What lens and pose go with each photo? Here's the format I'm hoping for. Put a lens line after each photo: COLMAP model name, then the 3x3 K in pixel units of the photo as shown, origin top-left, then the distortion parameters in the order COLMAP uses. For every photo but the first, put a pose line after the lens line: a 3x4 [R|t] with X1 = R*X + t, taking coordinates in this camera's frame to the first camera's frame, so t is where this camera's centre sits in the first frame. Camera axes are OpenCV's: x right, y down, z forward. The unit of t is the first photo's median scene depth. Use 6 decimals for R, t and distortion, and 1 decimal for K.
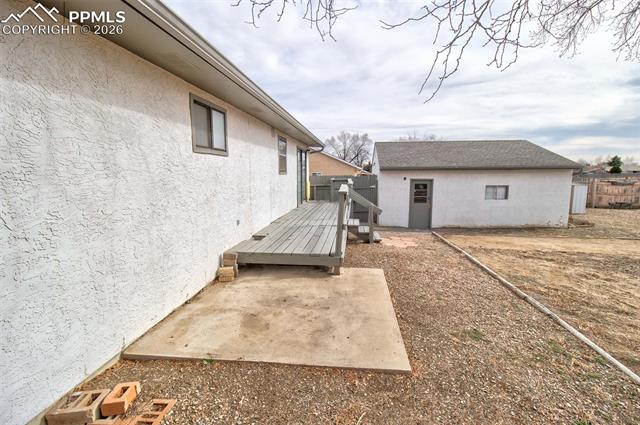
lens RADIAL K [[297.4, 0, 320.4], [0, 297.4, 209.8], [0, 0, 1]] dist [0.009406, -0.003829]
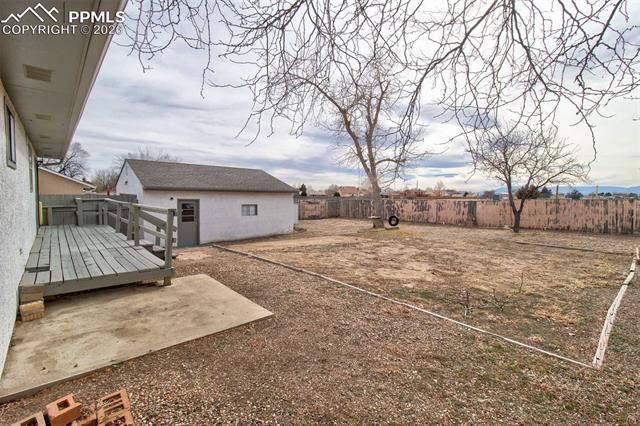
lens RADIAL K [[297.4, 0, 323.4], [0, 297.4, 213.7], [0, 0, 1]] dist [0.009406, -0.003829]
pose [[0.665868, -0.033359, 0.745324, -0.136601], [0.075865, 0.996849, -0.023160, 0.009367], [-0.742203, 0.071965, 0.666300, -0.062826]]
